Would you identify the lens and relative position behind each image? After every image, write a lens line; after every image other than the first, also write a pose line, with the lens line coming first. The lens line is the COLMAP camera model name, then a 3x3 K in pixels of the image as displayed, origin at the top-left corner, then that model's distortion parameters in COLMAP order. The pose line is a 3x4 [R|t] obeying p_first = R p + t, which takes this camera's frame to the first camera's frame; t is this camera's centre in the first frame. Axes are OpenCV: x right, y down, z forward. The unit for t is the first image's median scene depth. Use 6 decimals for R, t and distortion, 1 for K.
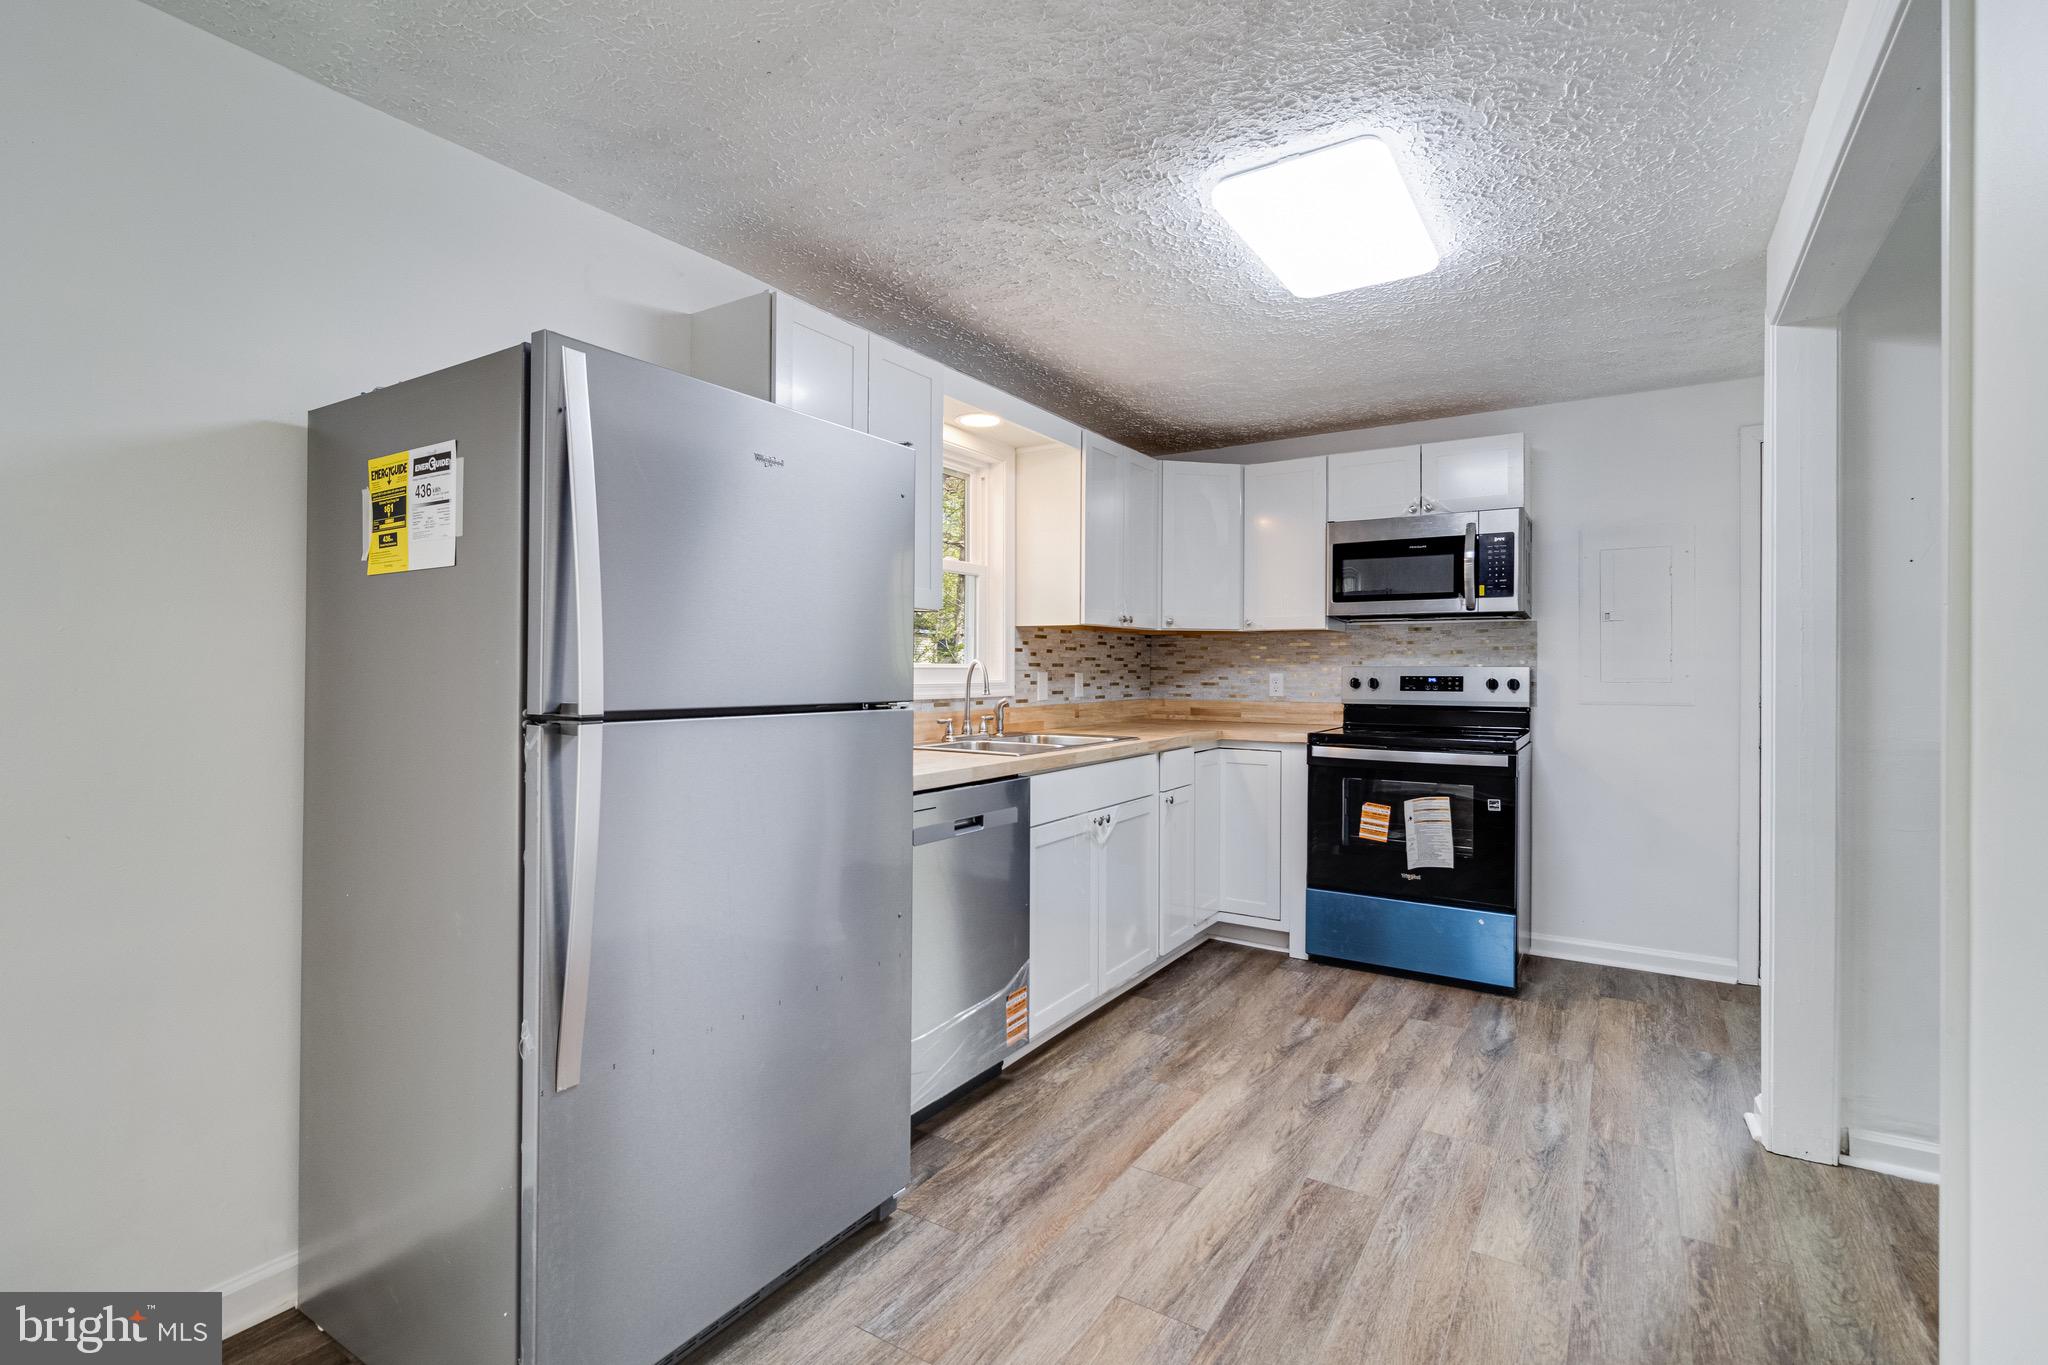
lens RADIAL K [[948.5, 0, 1021.6], [0, 948.5, 667.7], [0, 0, 1]] dist [0.004130, -0.000535]
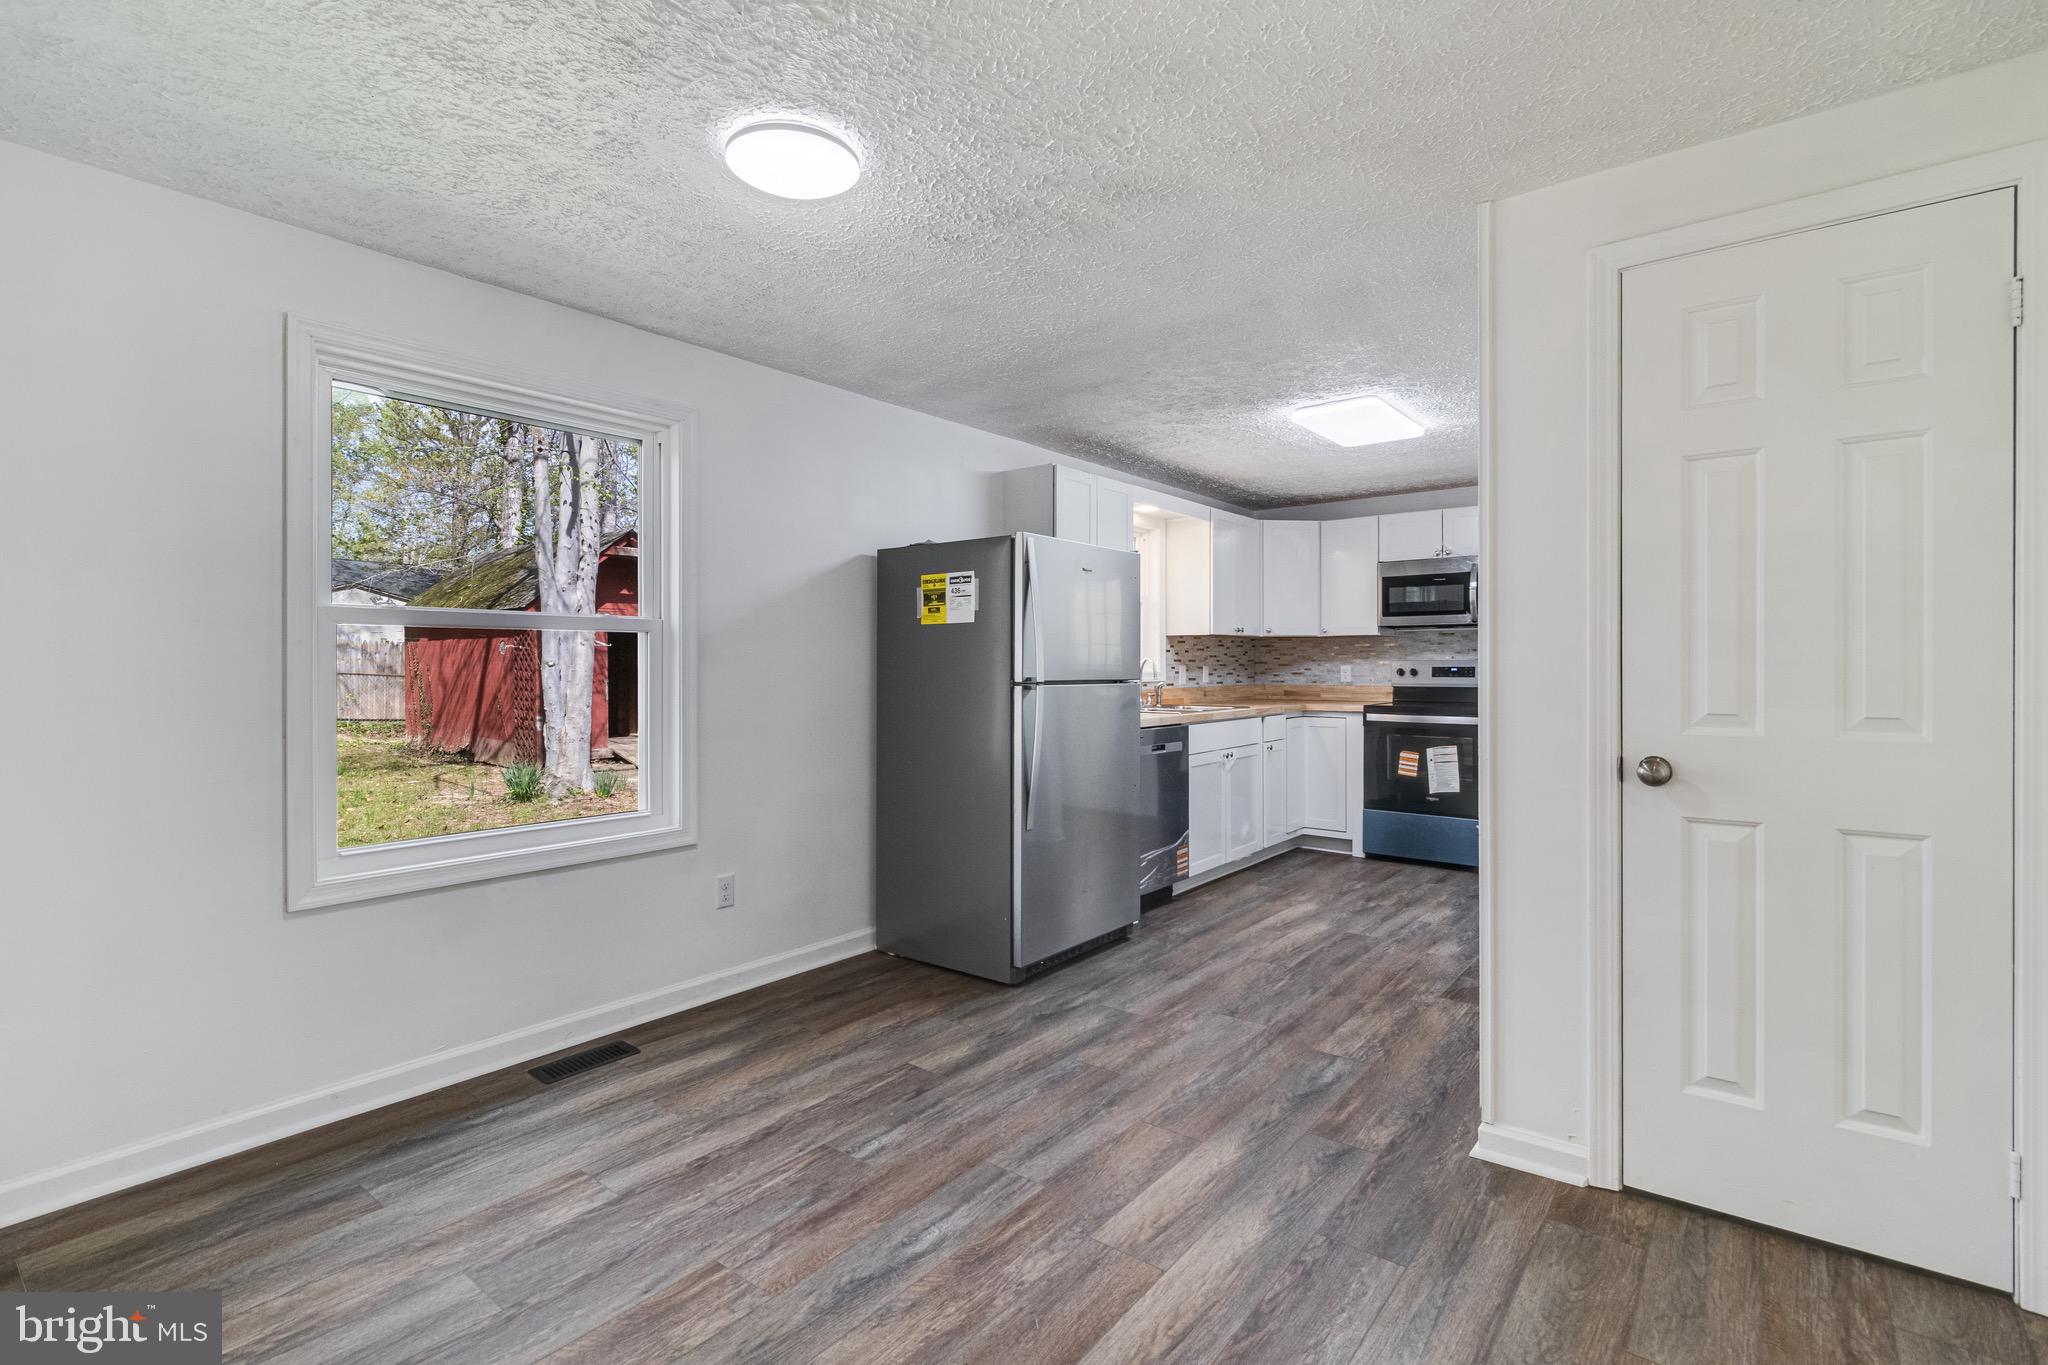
lens RADIAL K [[948.5, 0, 1022.2], [0, 948.5, 666.0], [0, 0, 1]] dist [0.004130, -0.000535]
pose [[0.995368, -0.005567, -0.095975, -0.126001], [0.005818, 0.999980, 0.002338, 0.000327], [0.095960, -0.002885, 0.995381, -0.754774]]
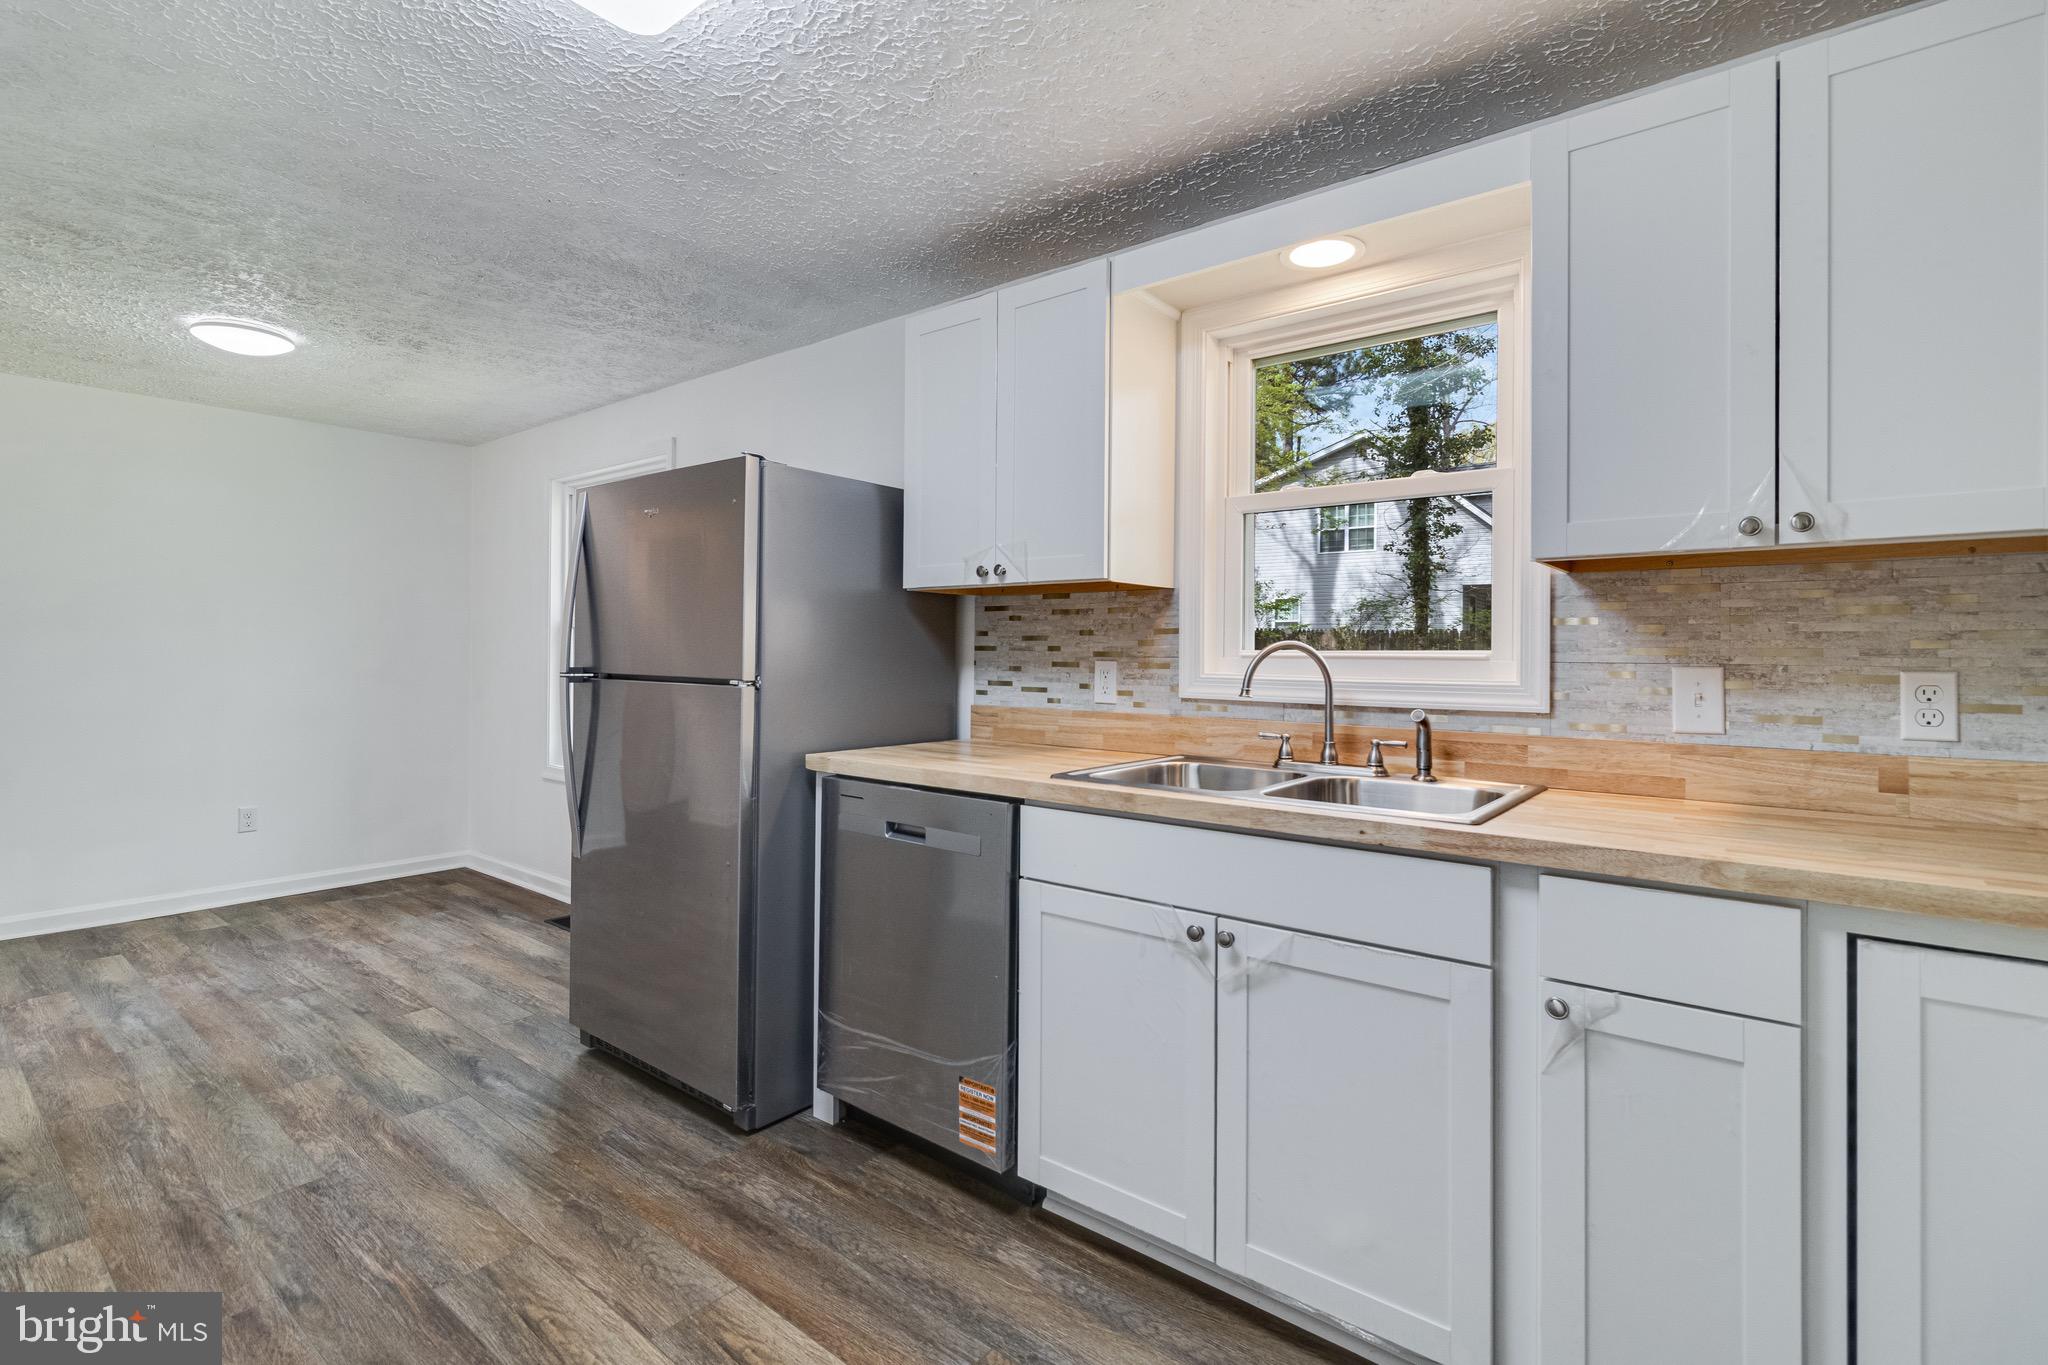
lens RADIAL K [[948.5, 0, 1029.2], [0, 948.5, 655.9], [0, 0, 1]] dist [0.004130, -0.000535]
pose [[-0.103997, -0.008885, -0.994538, 0.716389], [-0.011090, 0.999908, -0.007773, 0.008202], [0.994516, 0.010221, -0.104086, 1.077730]]
